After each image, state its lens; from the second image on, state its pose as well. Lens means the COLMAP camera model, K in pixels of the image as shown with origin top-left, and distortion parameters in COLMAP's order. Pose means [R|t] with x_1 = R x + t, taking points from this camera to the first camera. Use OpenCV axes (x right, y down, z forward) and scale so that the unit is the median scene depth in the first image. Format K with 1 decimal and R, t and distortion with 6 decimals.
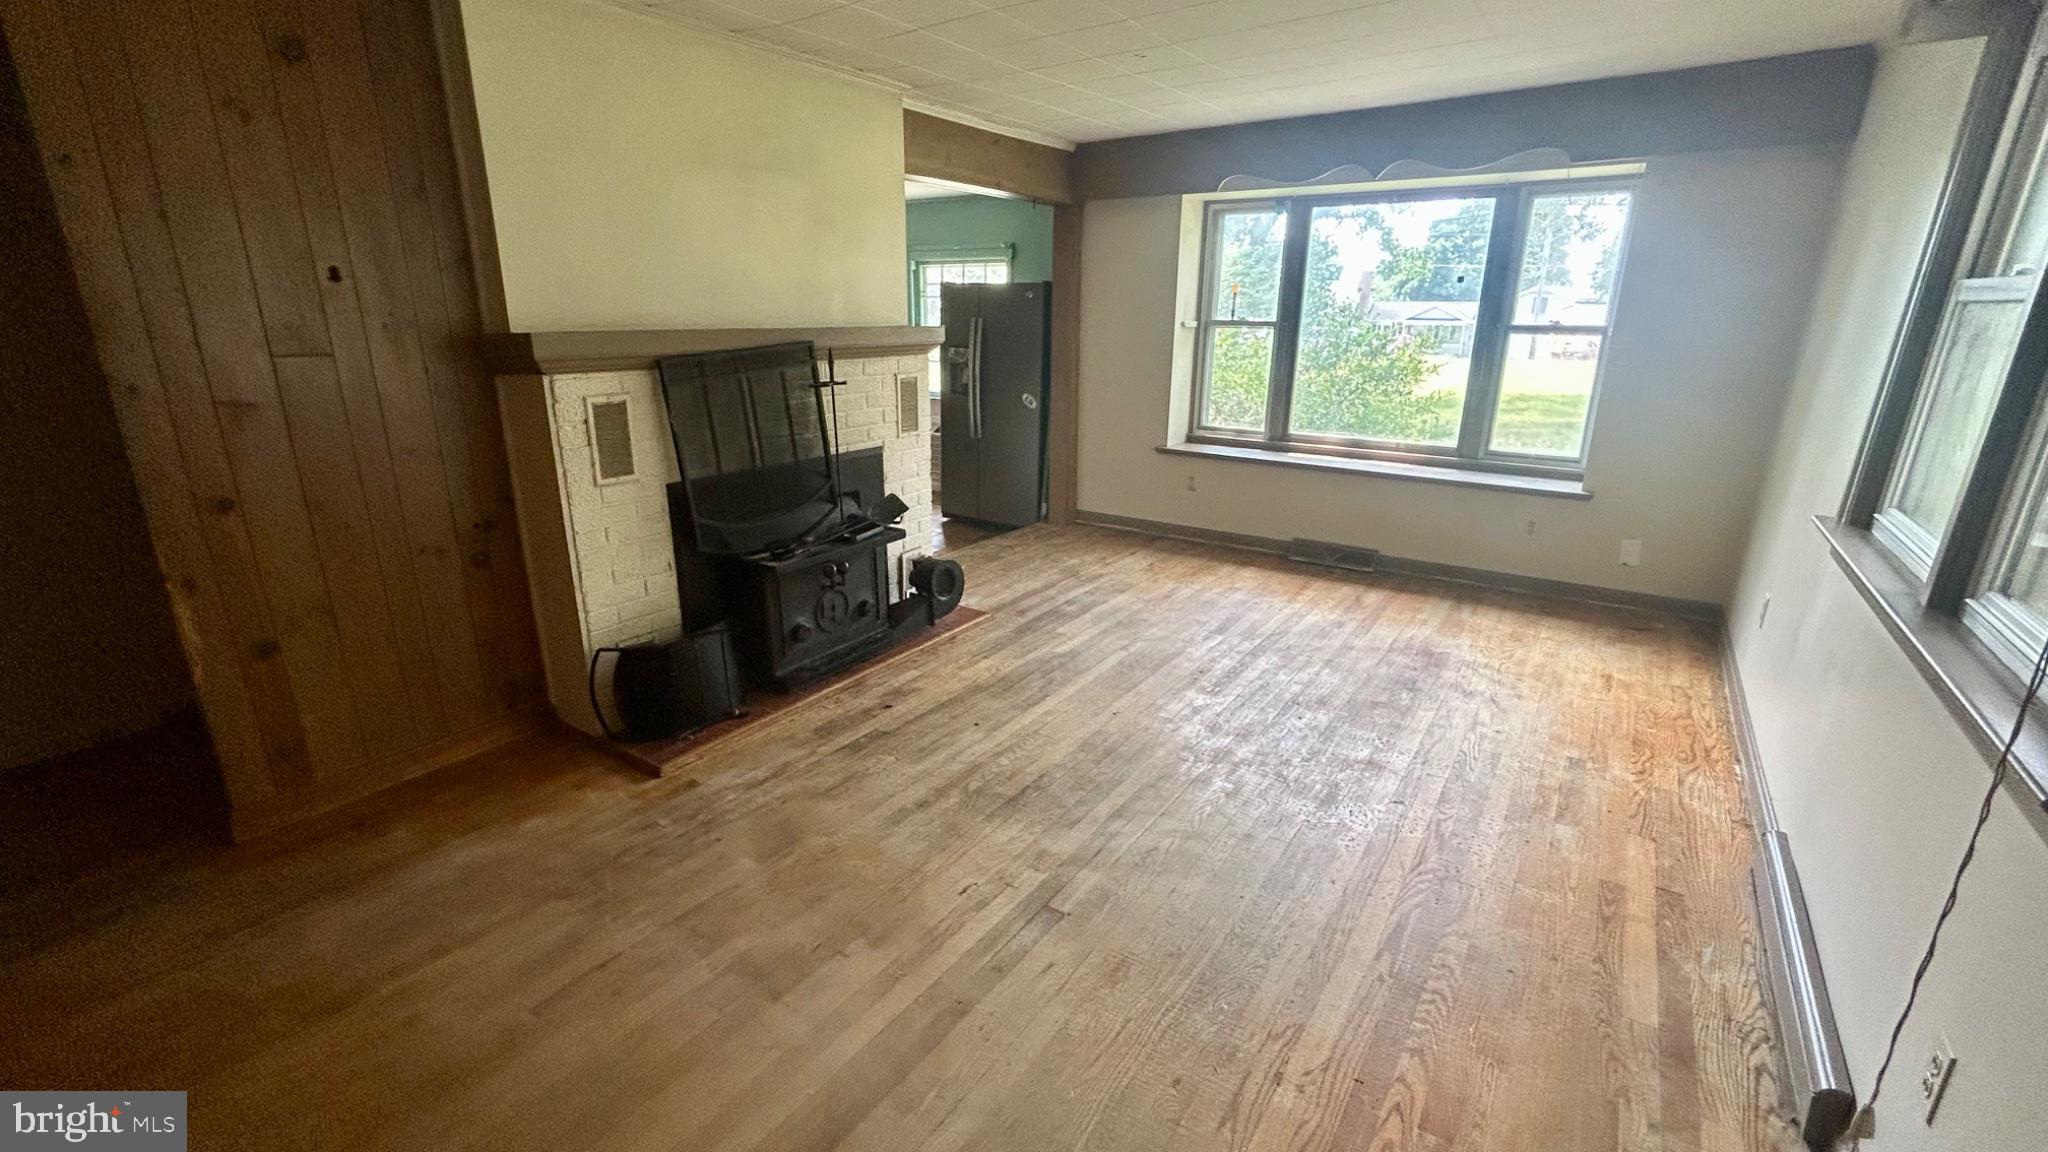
lens RADIAL K [[831.1, 0, 1023.0], [0, 831.1, 568.1], [0, 0, 1]] dist [0.001269, 0.000869]
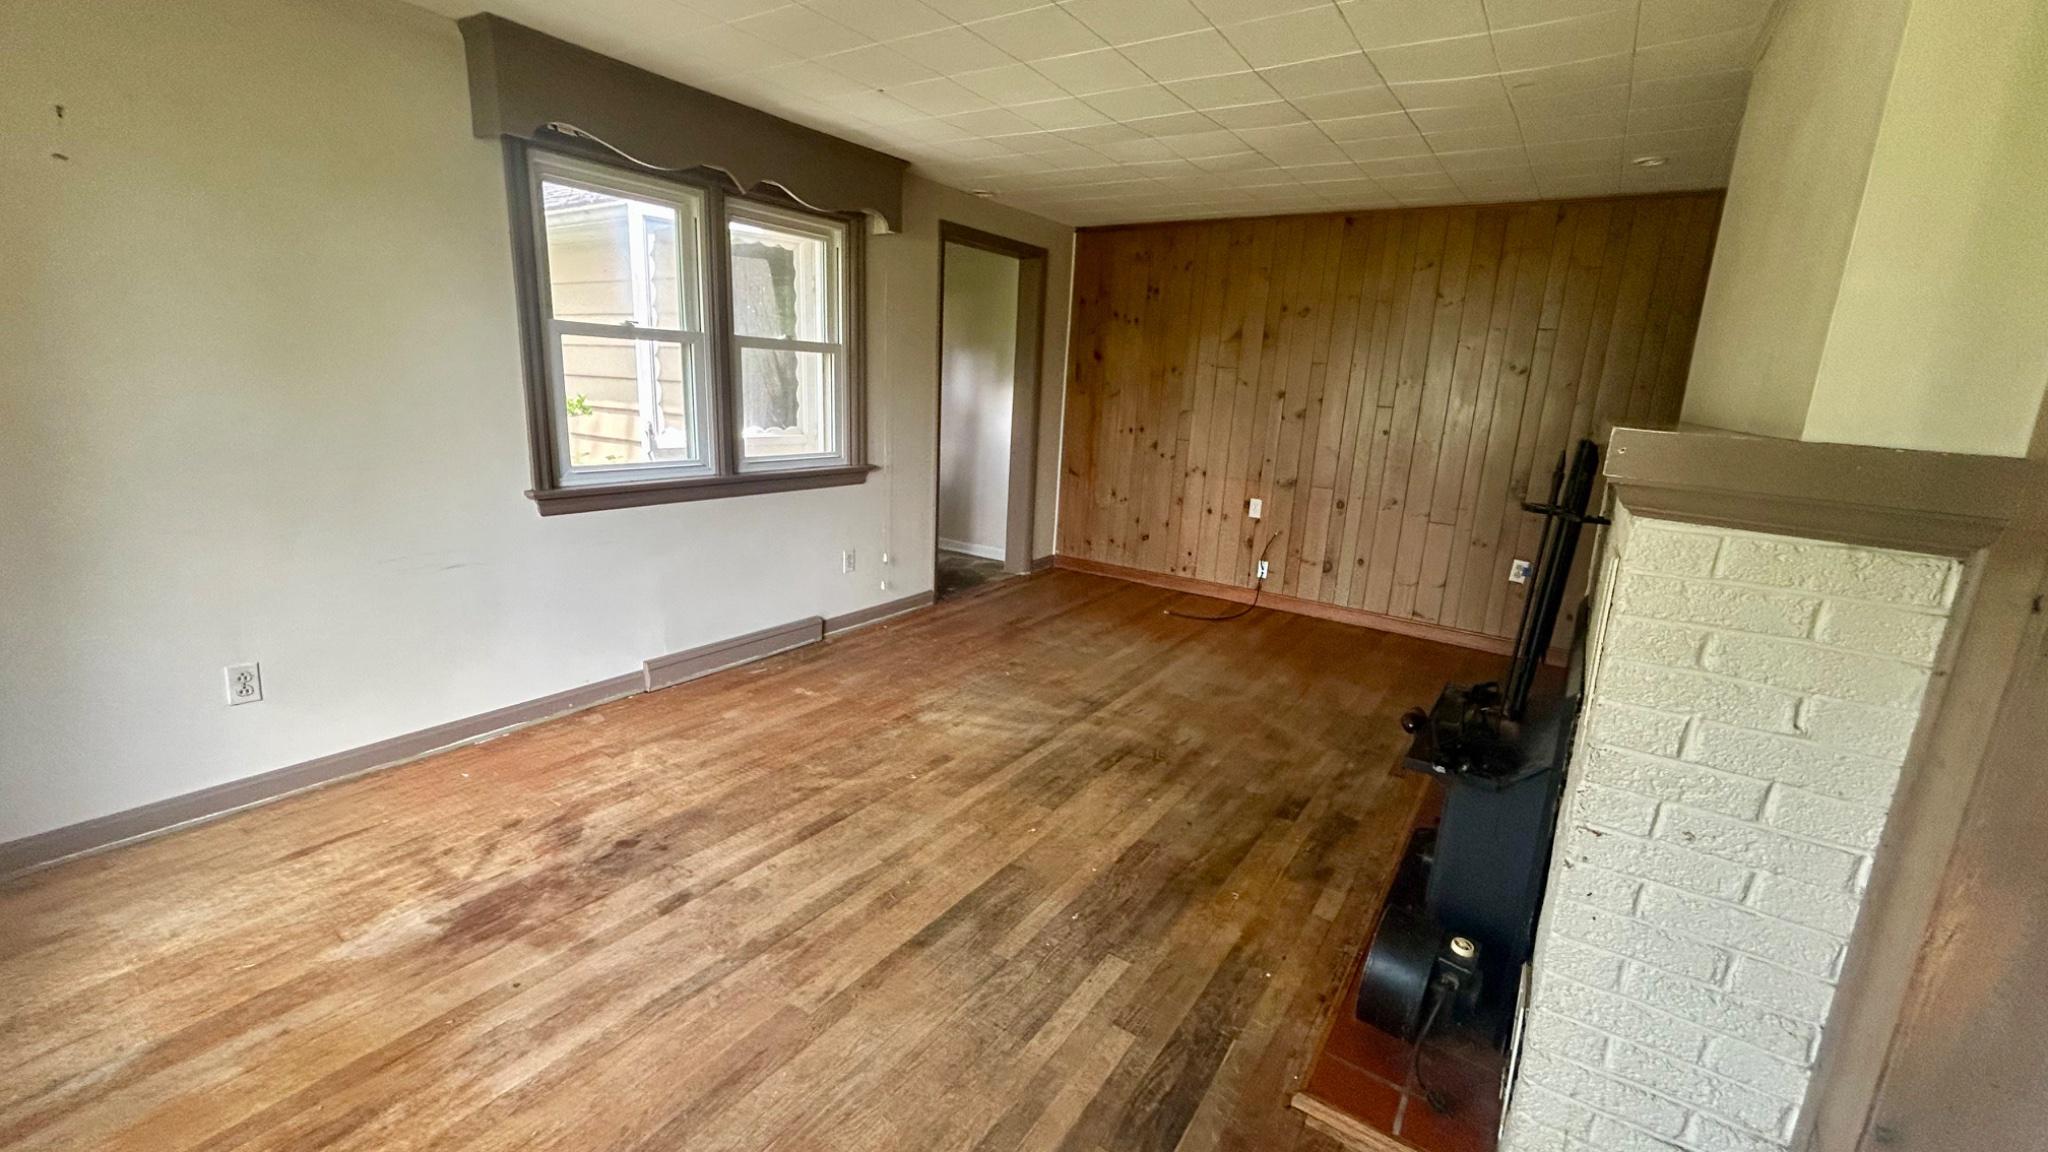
lens RADIAL K [[831.1, 0, 1015.8], [0, 831.1, 589.0], [0, 0, 1]] dist [0.001269, 0.000869]
pose [[-0.998665, -0.046593, -0.022283, 0.157745], [-0.051398, 0.854258, 0.517302, -0.466876], [-0.005067, 0.517757, -0.855513, 1.572540]]
